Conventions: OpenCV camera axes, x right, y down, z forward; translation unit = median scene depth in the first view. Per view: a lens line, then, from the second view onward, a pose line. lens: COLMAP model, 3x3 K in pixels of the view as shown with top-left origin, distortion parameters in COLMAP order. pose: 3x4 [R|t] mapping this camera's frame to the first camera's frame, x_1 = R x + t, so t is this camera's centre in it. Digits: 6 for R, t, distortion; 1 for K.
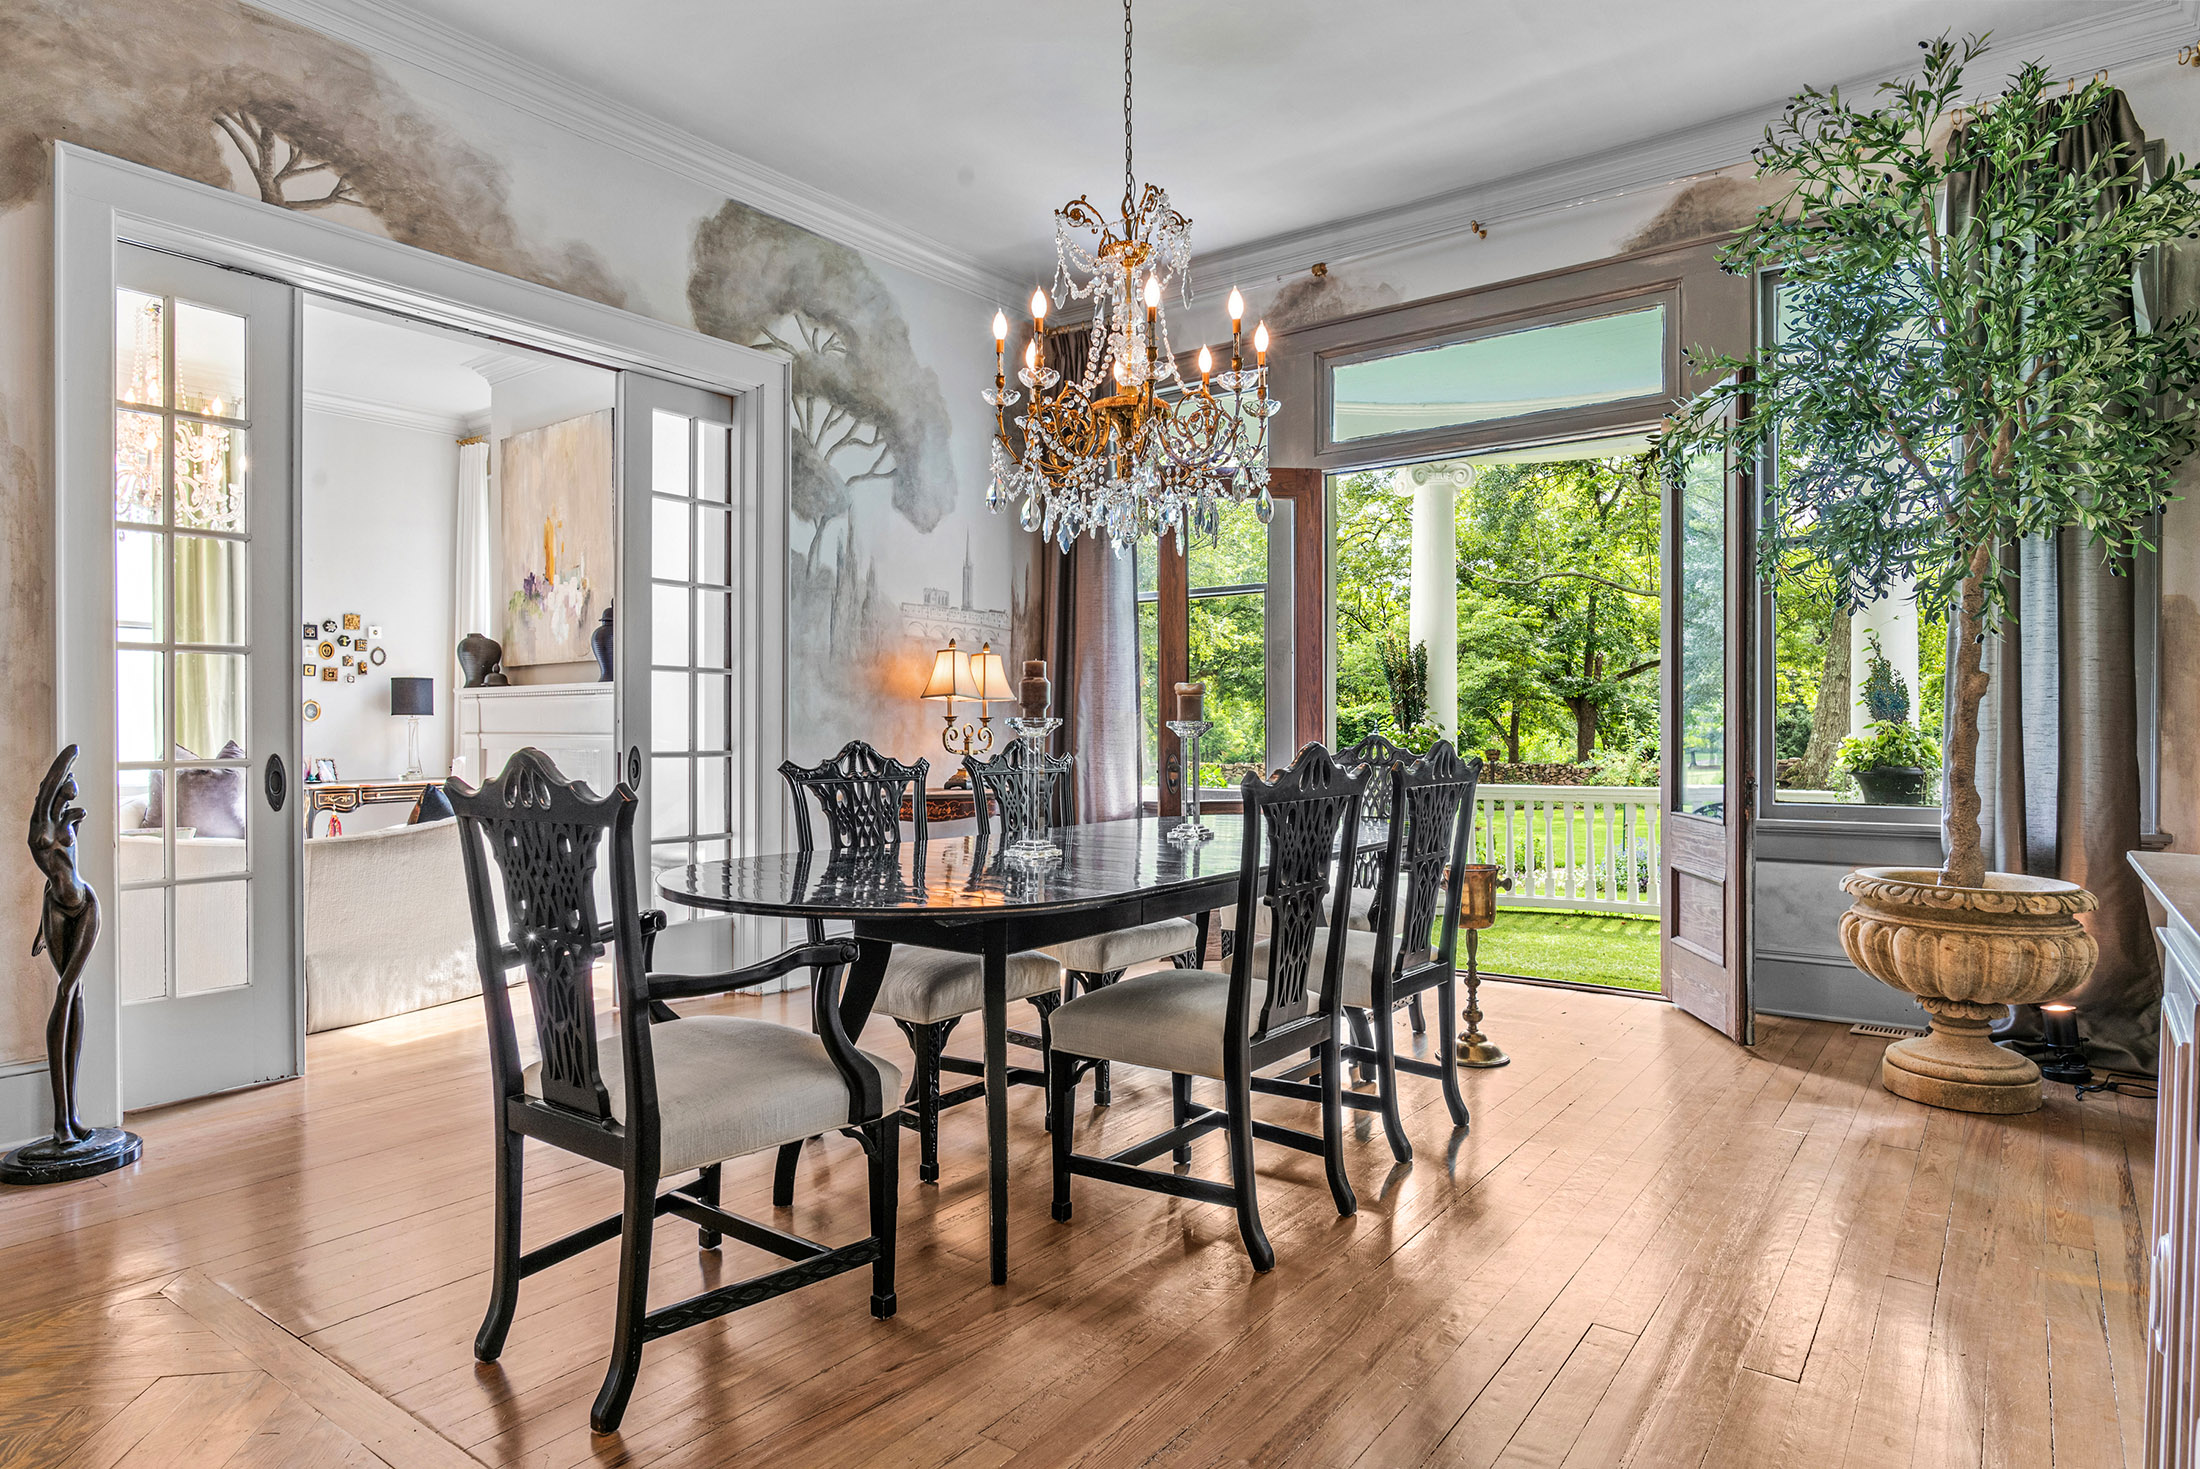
lens RADIAL K [[1257.9, 0, 1100.0], [0, 1257.9, 734.5], [0, 0, 1]] dist [-0.004733, -0.001410]
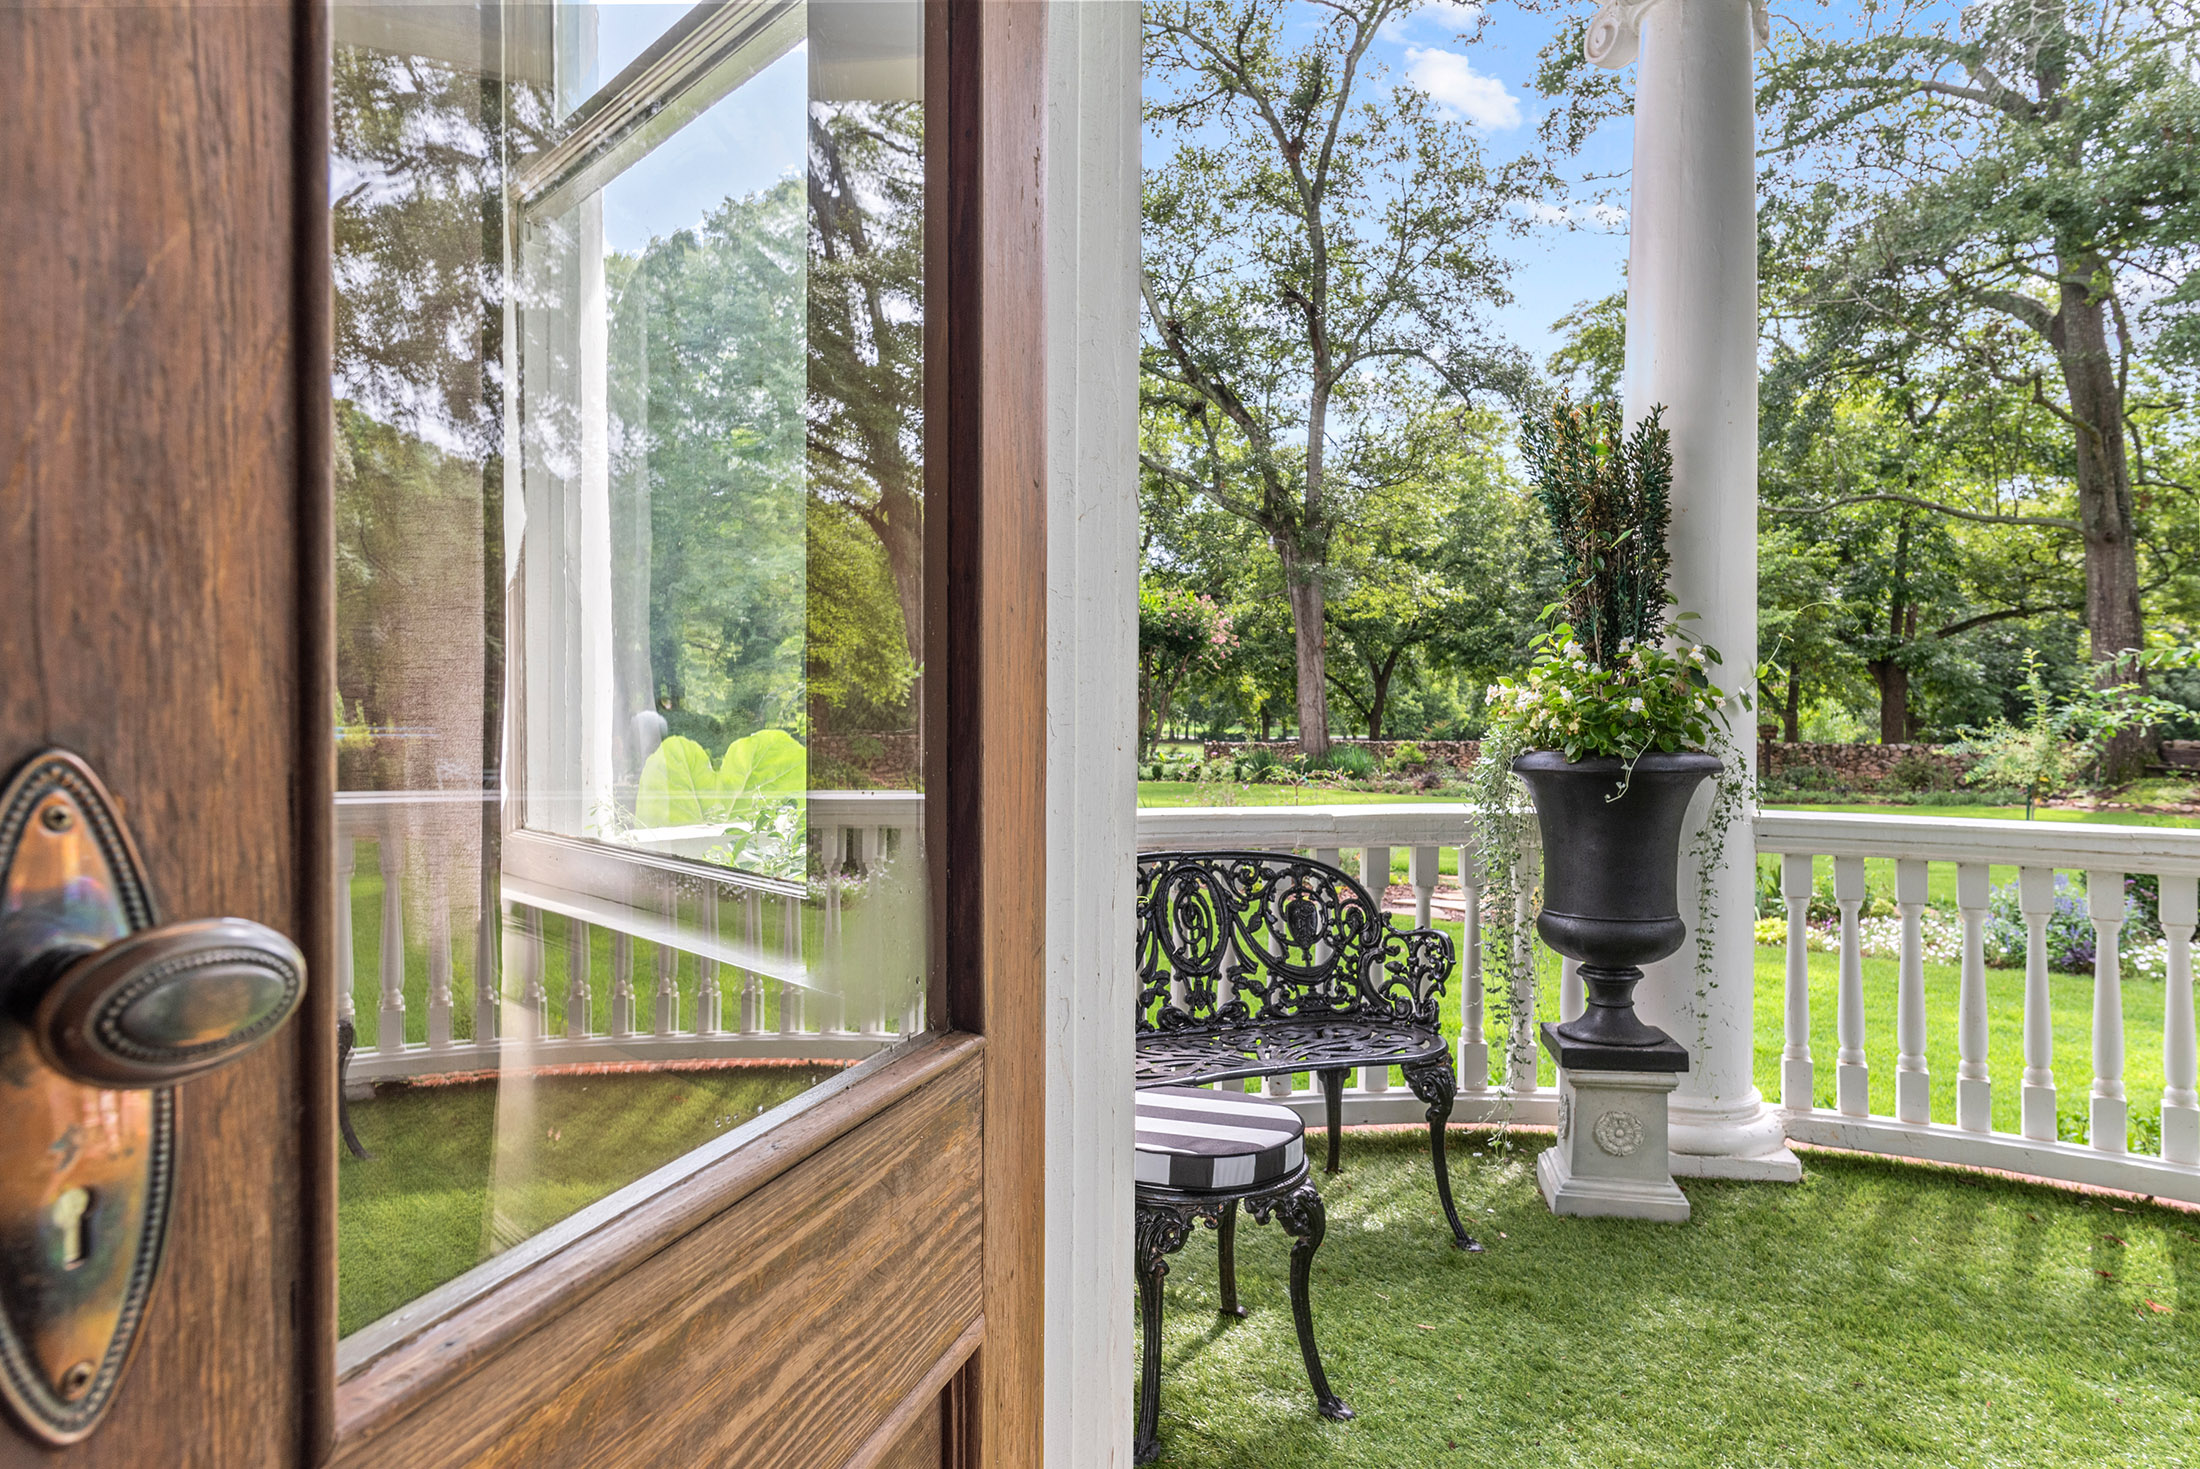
lens RADIAL K [[1257.9, 0, 1100.0], [0, 1257.9, 734.5], [0, 0, 1]] dist [-0.004733, -0.001410]
pose [[0.984112, 0.005488, -0.177463, 0.217240], [-0.001941, 0.999795, 0.020157, 0.013429], [0.177538, -0.019492, 0.983921, 0.818264]]
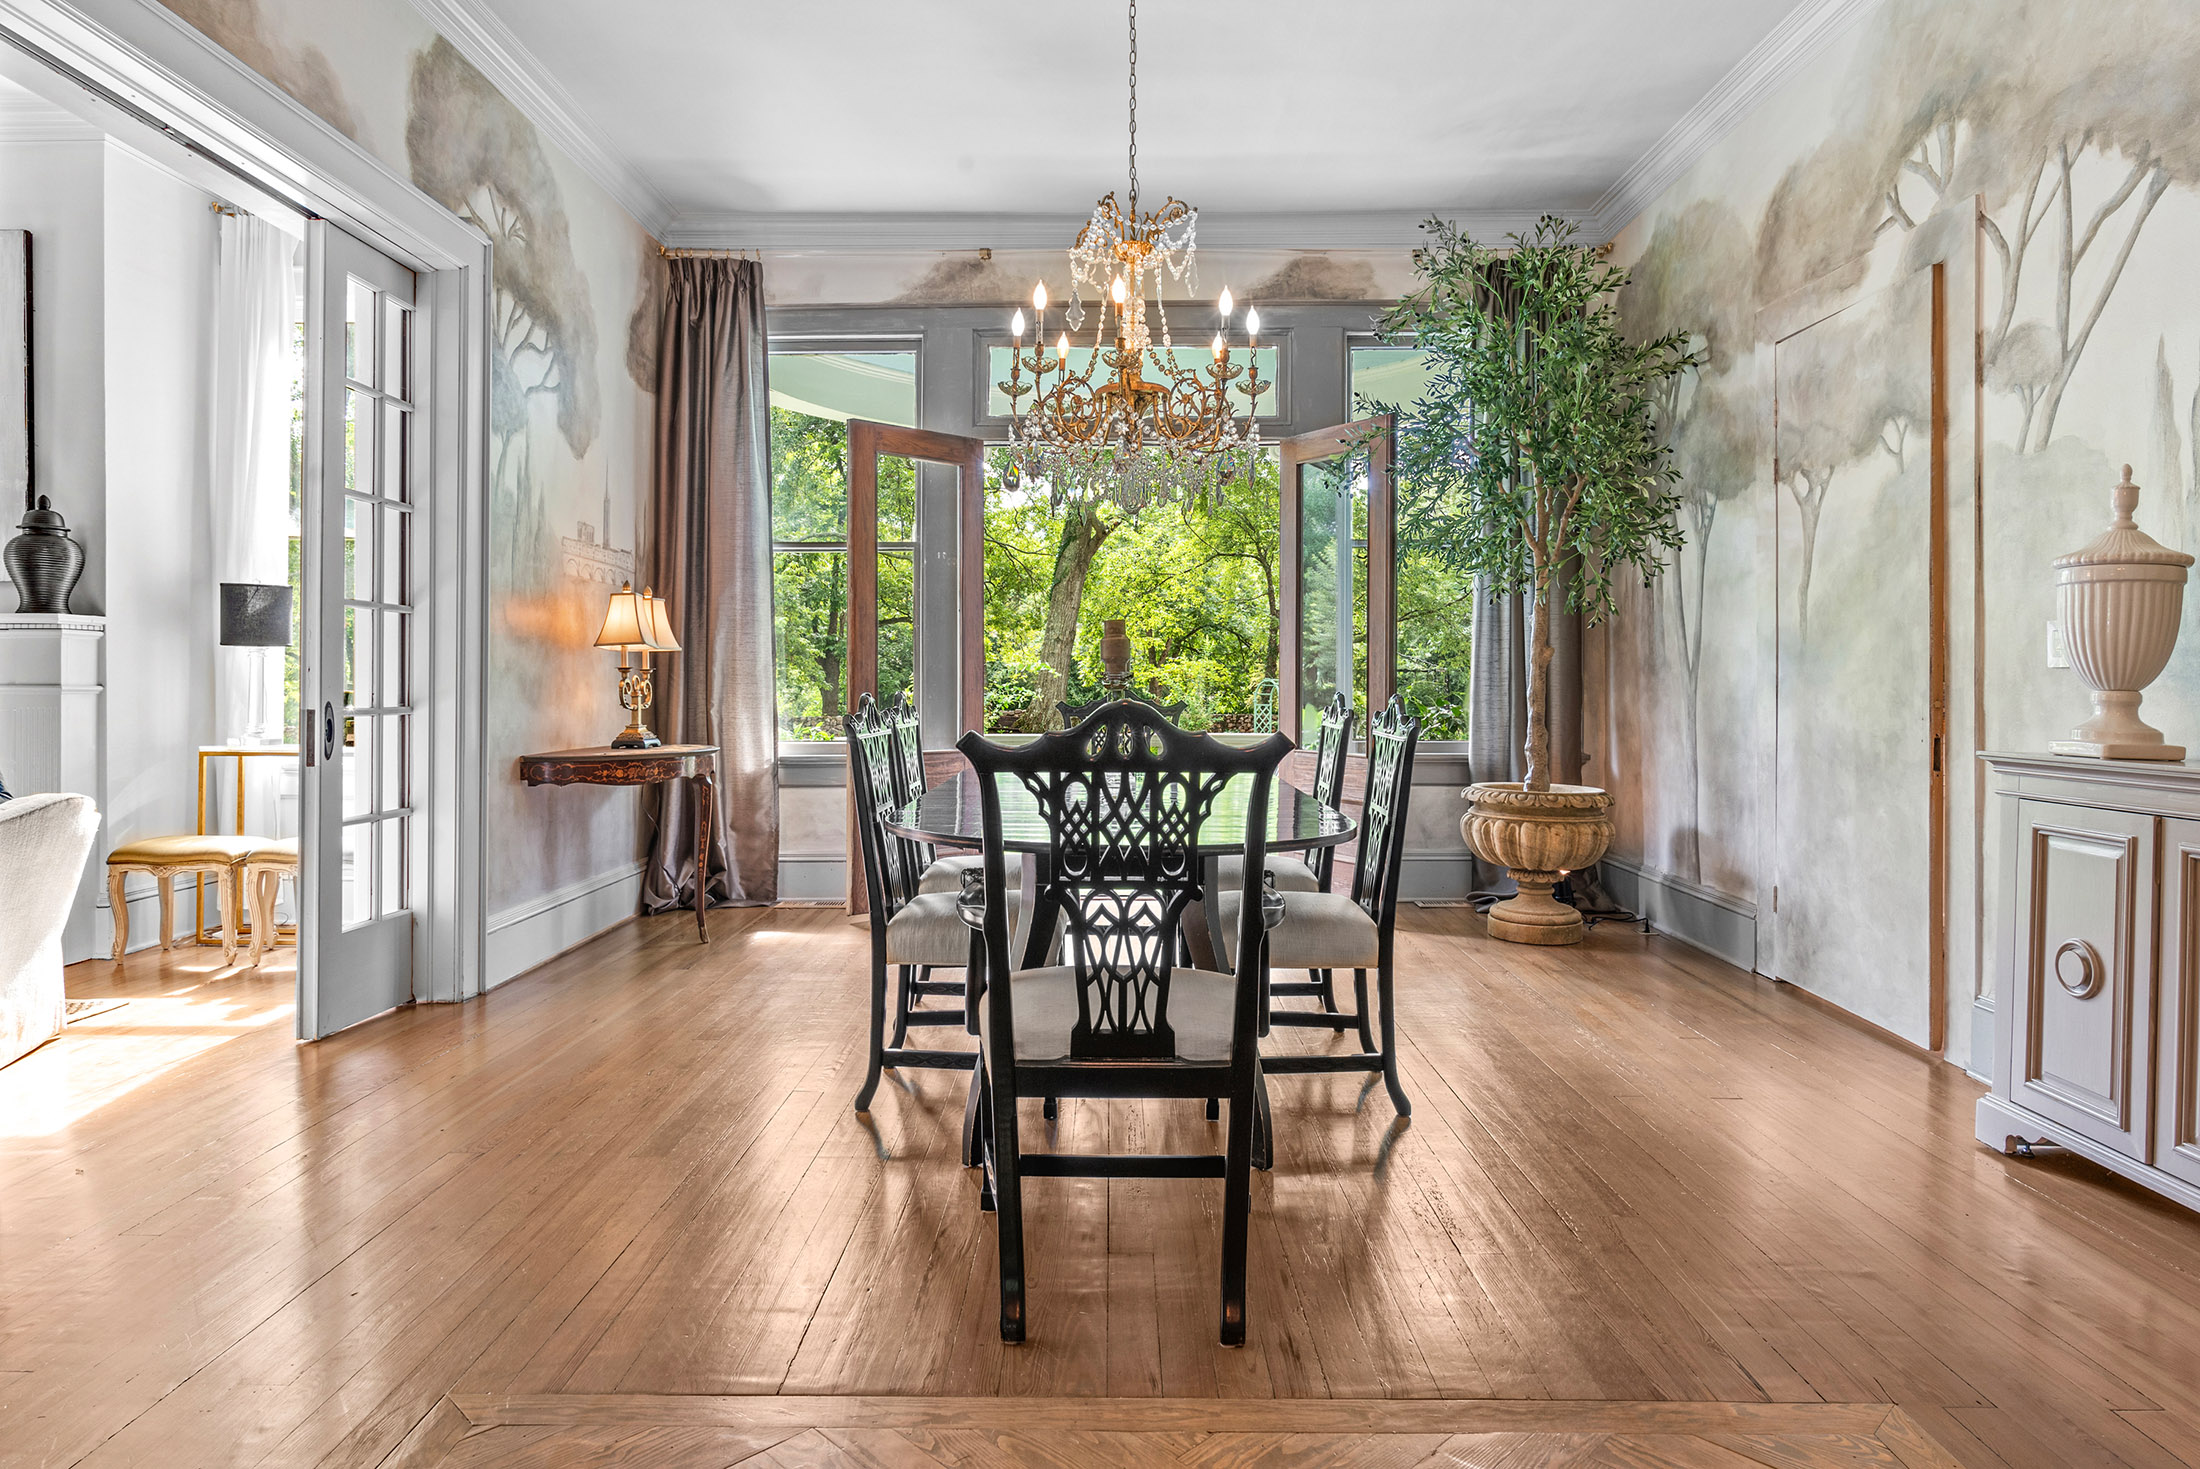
lens RADIAL K [[1278.5, 0, 1100.0], [0, 1278.5, 685.1], [0, 0, 1]] dist [-0.004151, -0.000142]
pose [[0.806340, 0.003179, 0.591444, -0.389782], [-0.001350, 0.999993, -0.003534, 0.000898], [-0.591451, 0.002051, 0.806339, 0.065890]]
